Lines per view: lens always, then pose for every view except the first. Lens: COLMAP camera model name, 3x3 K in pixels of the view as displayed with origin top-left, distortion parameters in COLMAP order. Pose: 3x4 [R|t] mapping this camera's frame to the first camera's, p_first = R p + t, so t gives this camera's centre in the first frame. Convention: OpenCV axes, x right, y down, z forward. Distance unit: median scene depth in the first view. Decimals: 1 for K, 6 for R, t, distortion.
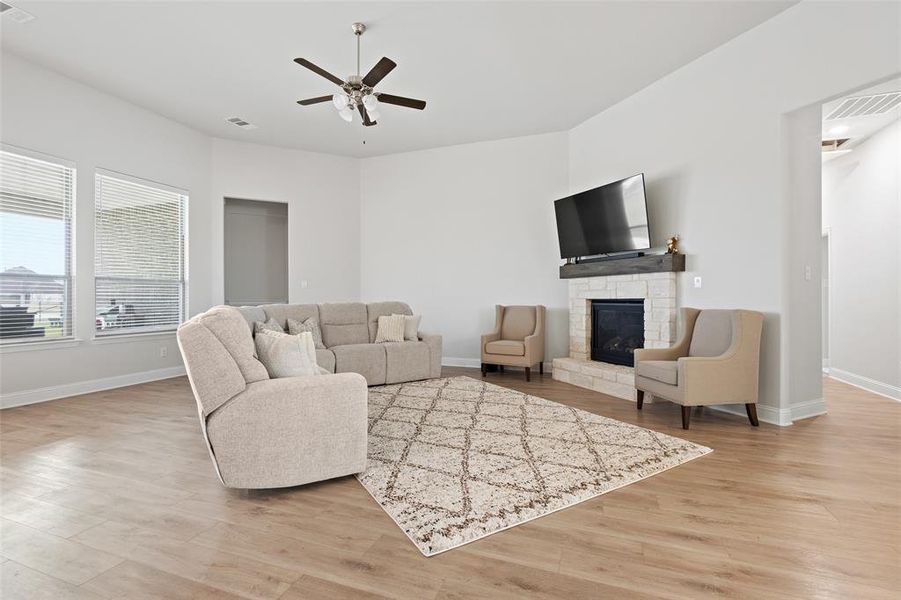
lens RADIAL K [[413.0, 0, 448.5], [0, 413.0, 298.0], [0, 0, 1]] dist [-0.002462, -0.000343]
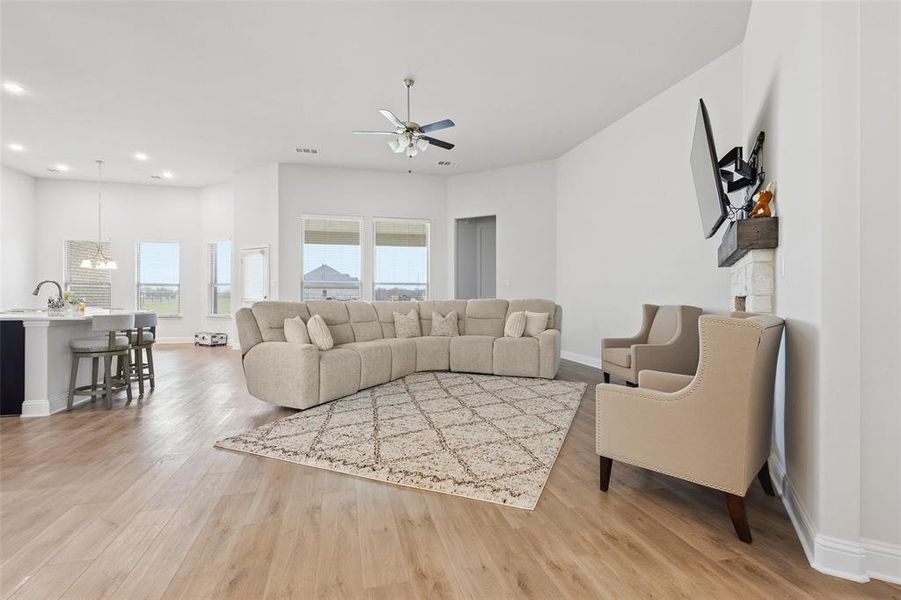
lens RADIAL K [[413.0, 0, 453.1], [0, 413.0, 298.0], [0, 0, 1]] dist [-0.002462, -0.000343]
pose [[0.584329, 0.006299, -0.811493, 1.153638], [0.001121, 0.999963, 0.008569, -0.004757], [0.811516, -0.005917, 0.584300, 0.475270]]
